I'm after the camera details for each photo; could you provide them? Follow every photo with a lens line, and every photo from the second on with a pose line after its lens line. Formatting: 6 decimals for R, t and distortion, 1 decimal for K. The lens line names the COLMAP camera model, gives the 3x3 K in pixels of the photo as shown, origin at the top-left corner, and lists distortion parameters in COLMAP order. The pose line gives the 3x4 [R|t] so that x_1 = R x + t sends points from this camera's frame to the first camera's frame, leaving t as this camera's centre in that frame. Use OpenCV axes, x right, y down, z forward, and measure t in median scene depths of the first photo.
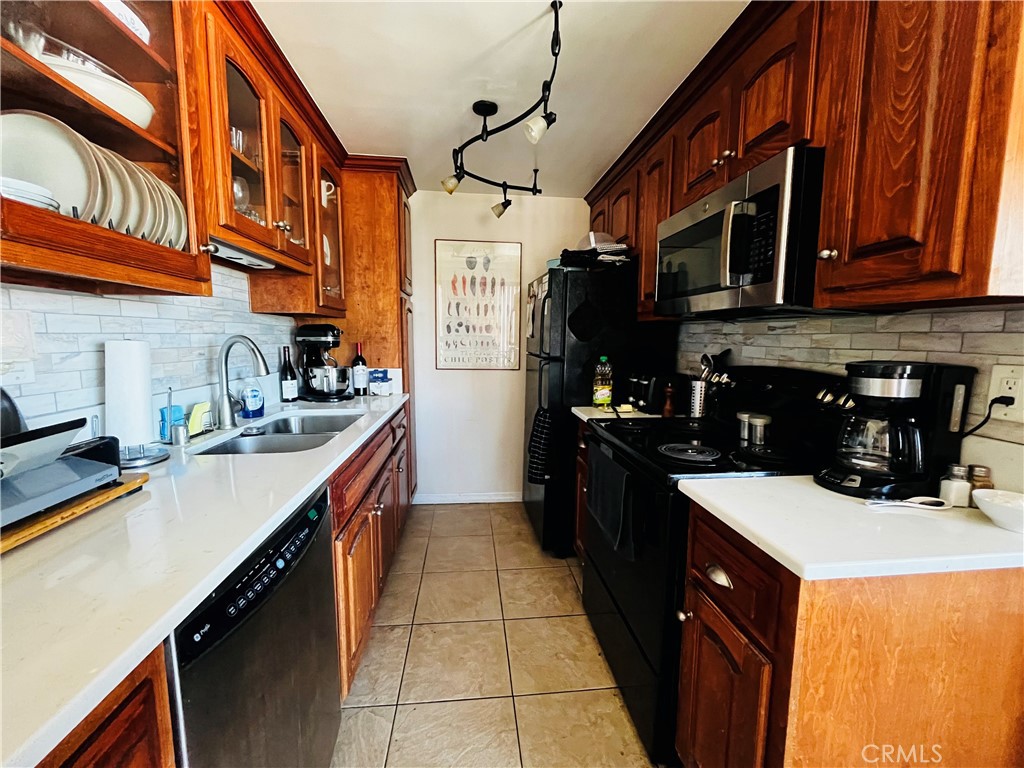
lens RADIAL K [[412.2, 0, 512.5], [0, 412.2, 382.9], [0, 0, 1]] dist [-0.000982, -0.001158]
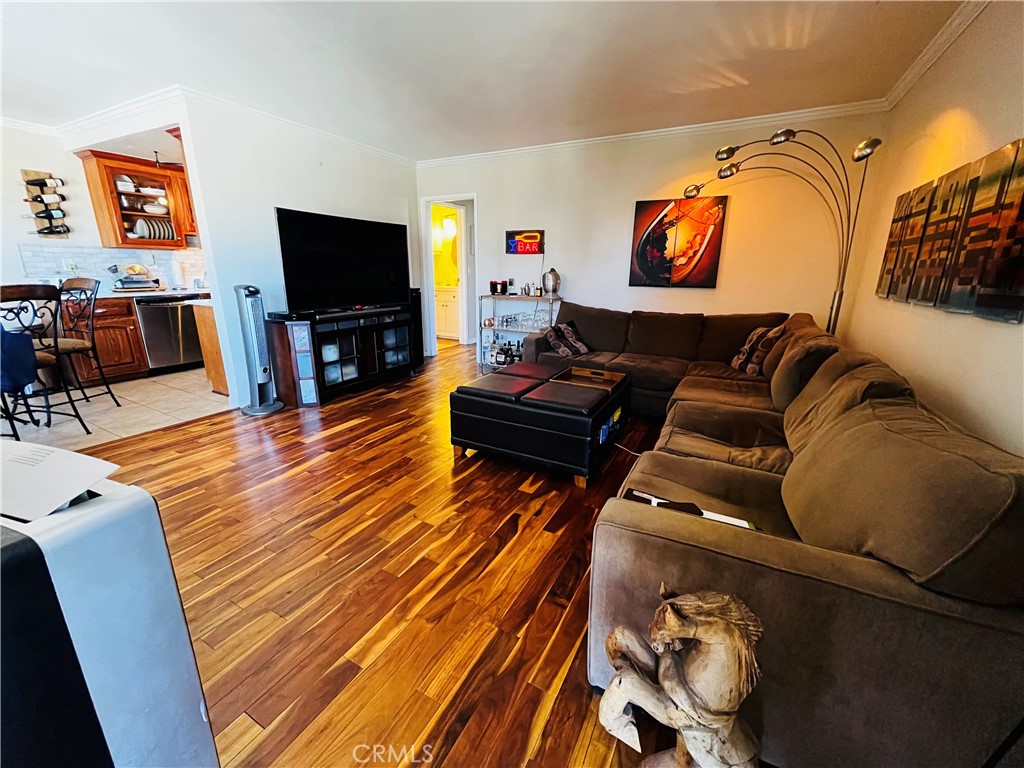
lens RADIAL K [[412.2, 0, 512.6], [0, 412.2, 380.8], [0, 0, 1]] dist [-0.000982, -0.001158]
pose [[0.822974, 0.154846, -0.546568, 2.669165], [-0.067982, 0.982064, 0.175863, 0.080928], [0.563997, -0.107574, 0.818740, -0.411001]]
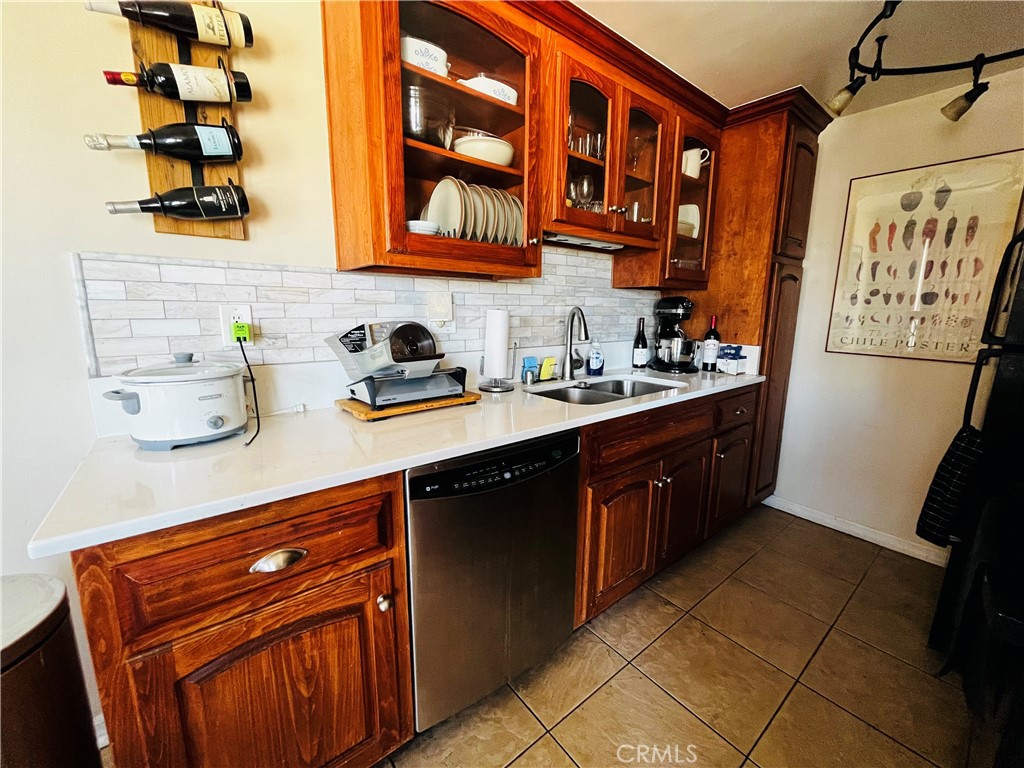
lens RADIAL K [[412.2, 0, 513.0], [0, 412.2, 382.8], [0, 0, 1]] dist [-0.000982, -0.001158]
pose [[0.537551, 0.149574, -0.829860, 0.234227], [-0.099293, 0.988523, 0.113853, -0.008030], [0.837365, 0.021197, 0.546233, 0.119622]]
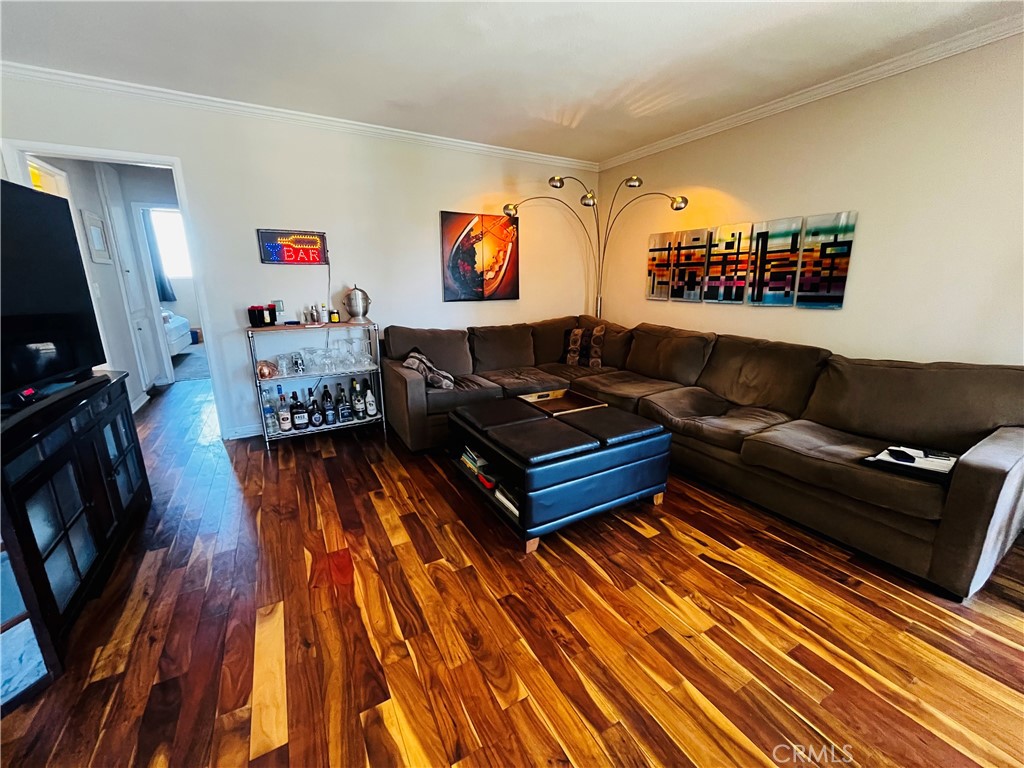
lens RADIAL K [[412.2, 0, 512.1], [0, 412.2, 381.5], [0, 0, 1]] dist [-0.000982, -0.001158]
pose [[0.920492, -0.098663, 0.378100, 1.411423], [0.046798, 0.988470, 0.144006, 0.040050], [-0.387949, -0.114862, 0.914496, -0.236815]]
